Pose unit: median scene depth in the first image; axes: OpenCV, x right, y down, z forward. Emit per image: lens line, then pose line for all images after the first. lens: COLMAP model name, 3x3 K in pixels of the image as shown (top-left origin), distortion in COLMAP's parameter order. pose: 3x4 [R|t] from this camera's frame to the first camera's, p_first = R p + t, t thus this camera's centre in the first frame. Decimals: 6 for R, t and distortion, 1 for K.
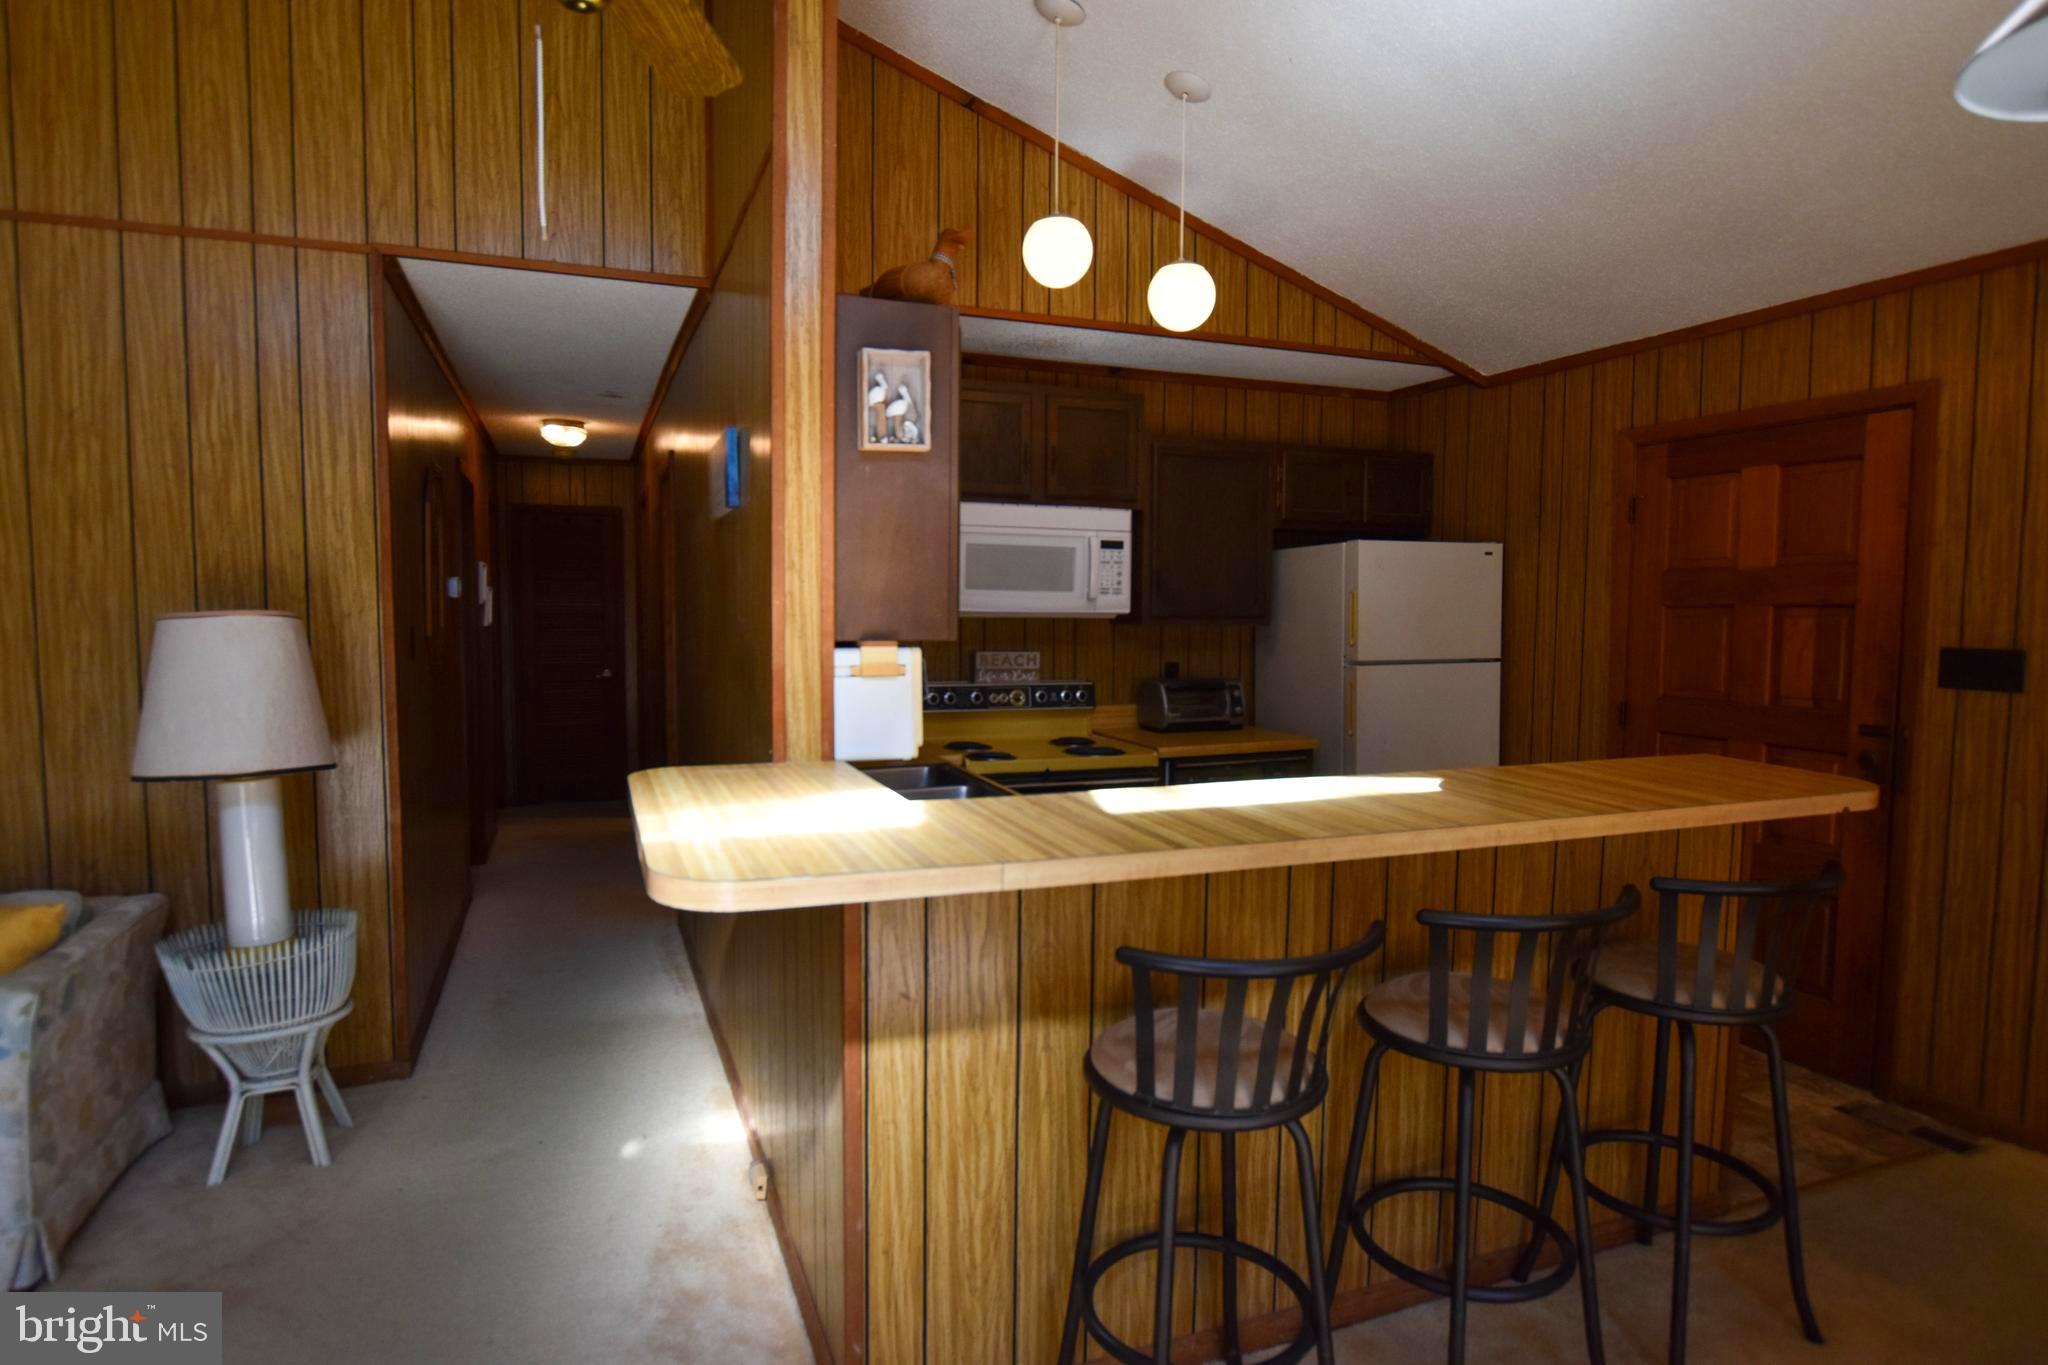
lens RADIAL K [[1127.8, 0, 1010.7], [0, 1127.8, 685.0], [0, 0, 1]] dist [-0.013540, 0.000680]
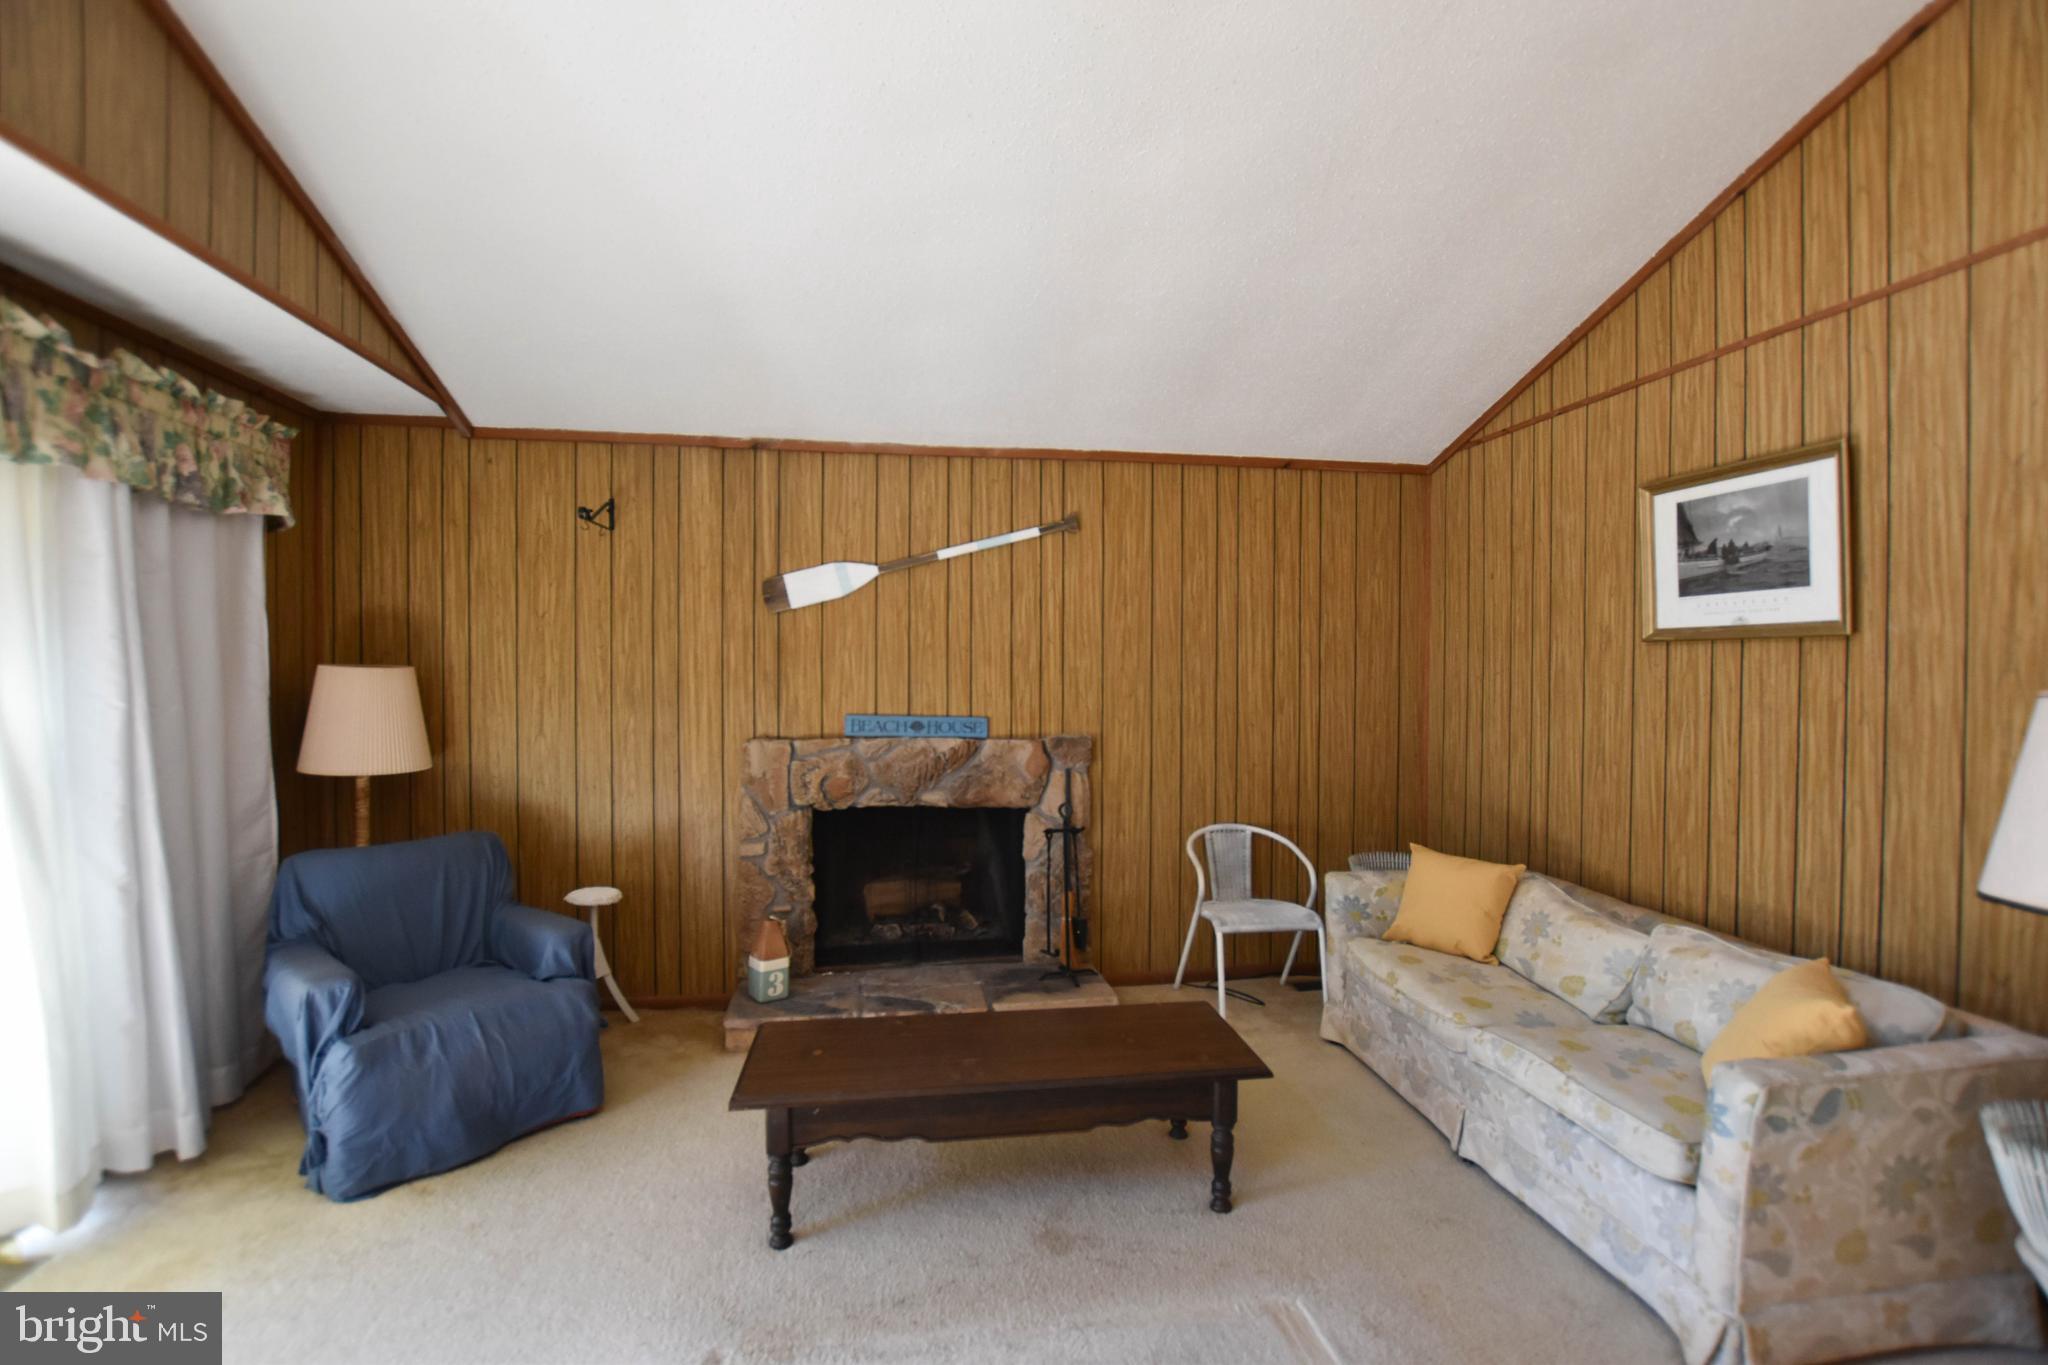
lens RADIAL K [[904.3, 0, 1022.3], [0, 904.3, 684.2], [0, 0, 1]] dist [-0.033914, 0.004705]
pose [[-0.209349, 0.010945, -0.977780, -0.013576], [-0.074322, 0.996867, 0.027072, -0.027946], [0.975012, 0.078338, -0.207880, 0.380526]]
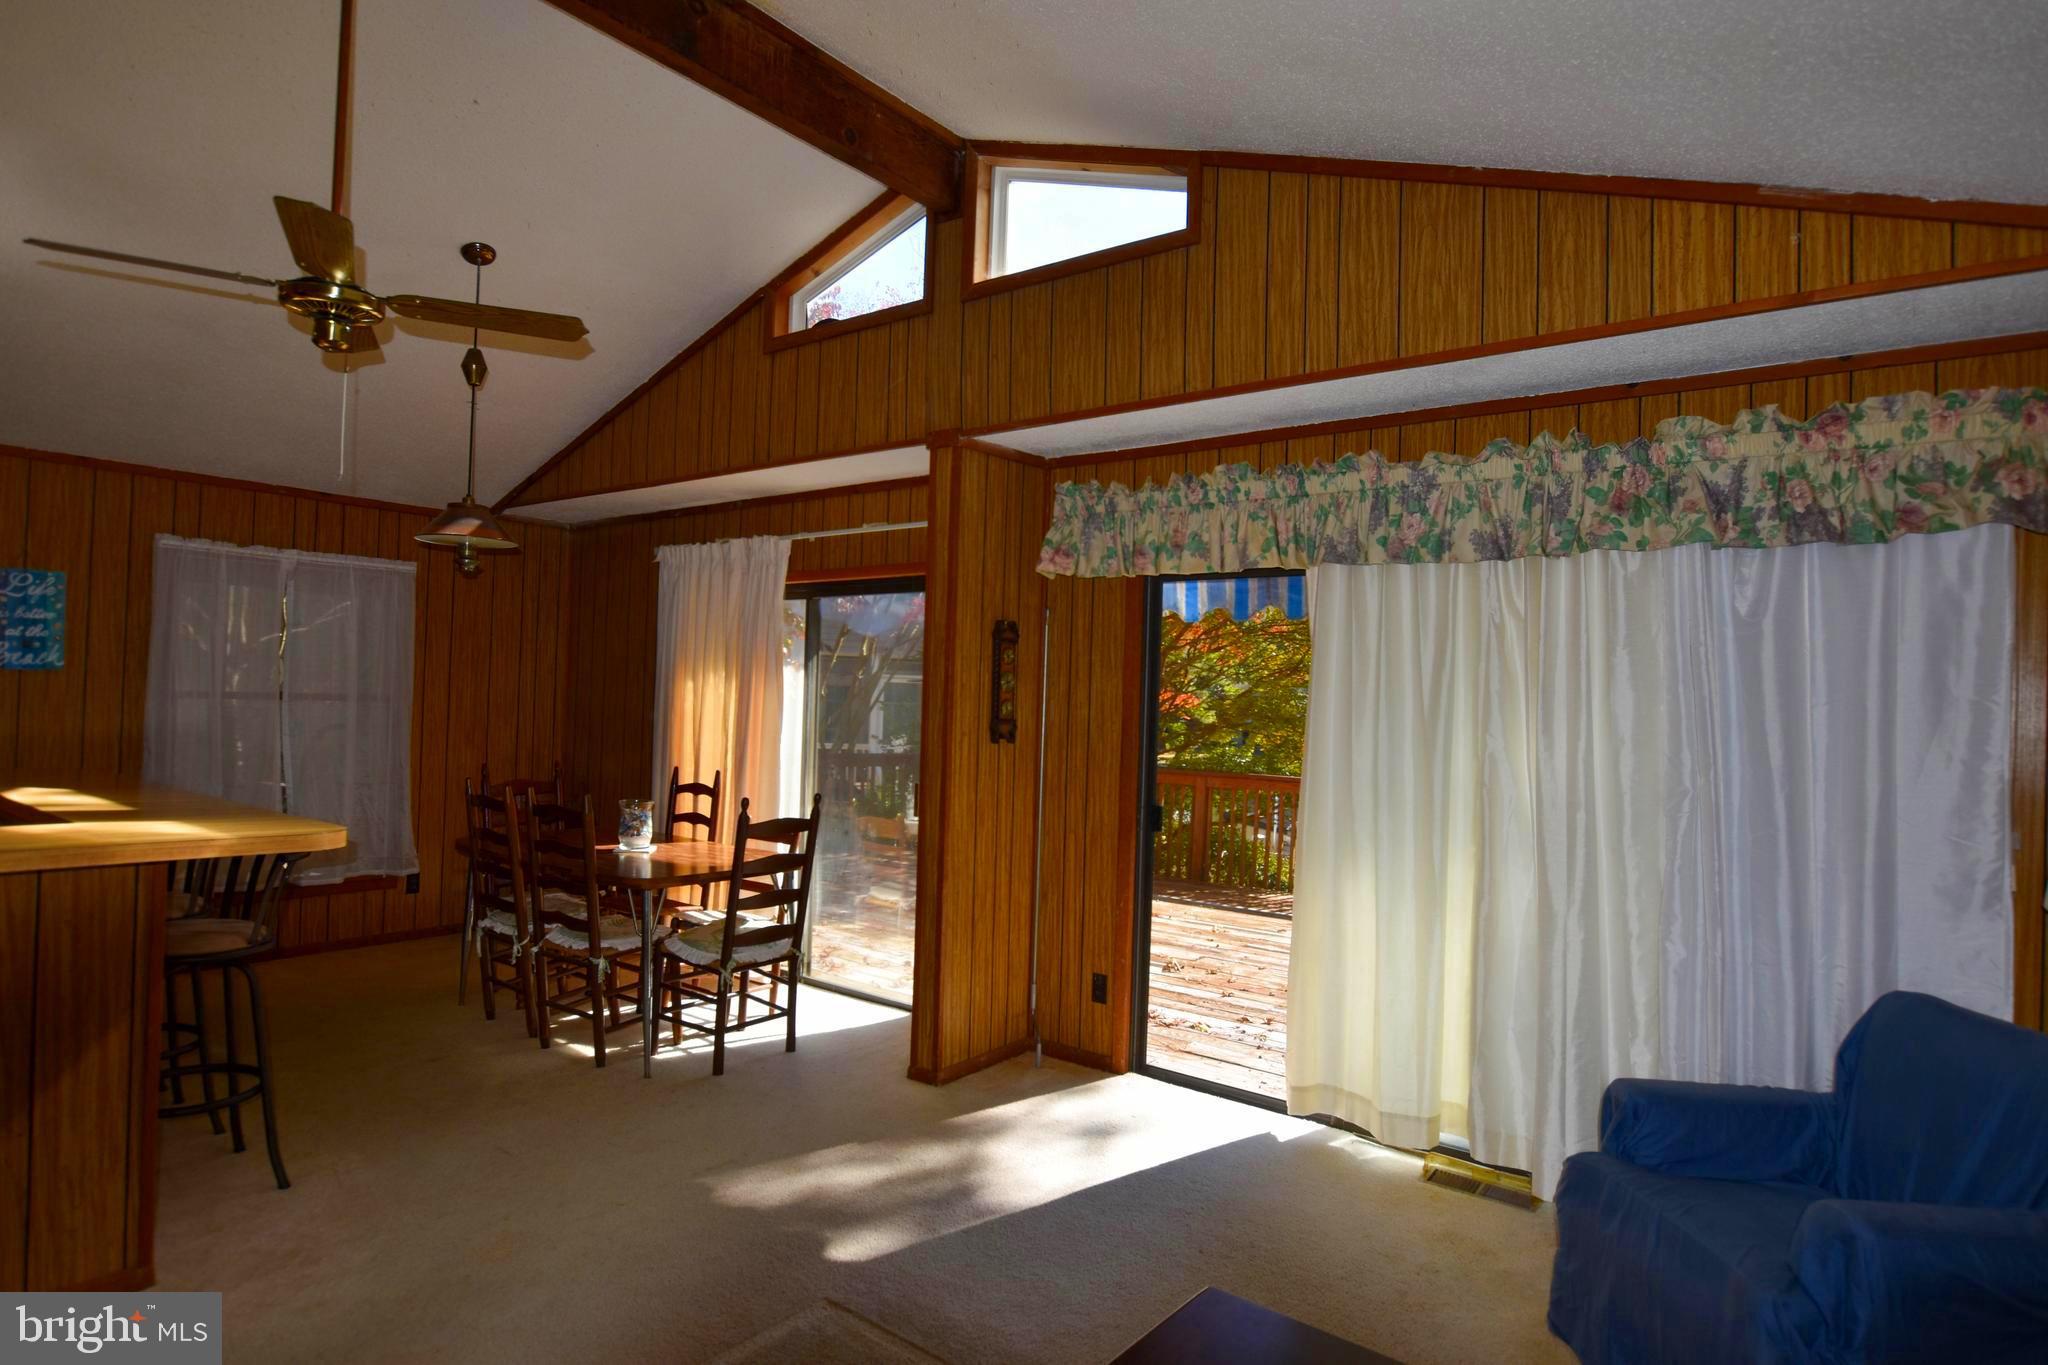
lens RADIAL K [[1098.7, 0, 1024.0], [0, 1098.7, 682.5], [0, 0, 1]] dist [-0.000321, 0.000148]
pose [[-0.513556, -0.008705, 0.858012, -1.134281], [0.027392, 0.999273, 0.026534, -0.040501], [-0.857619, 0.037129, -0.512944, 0.449489]]
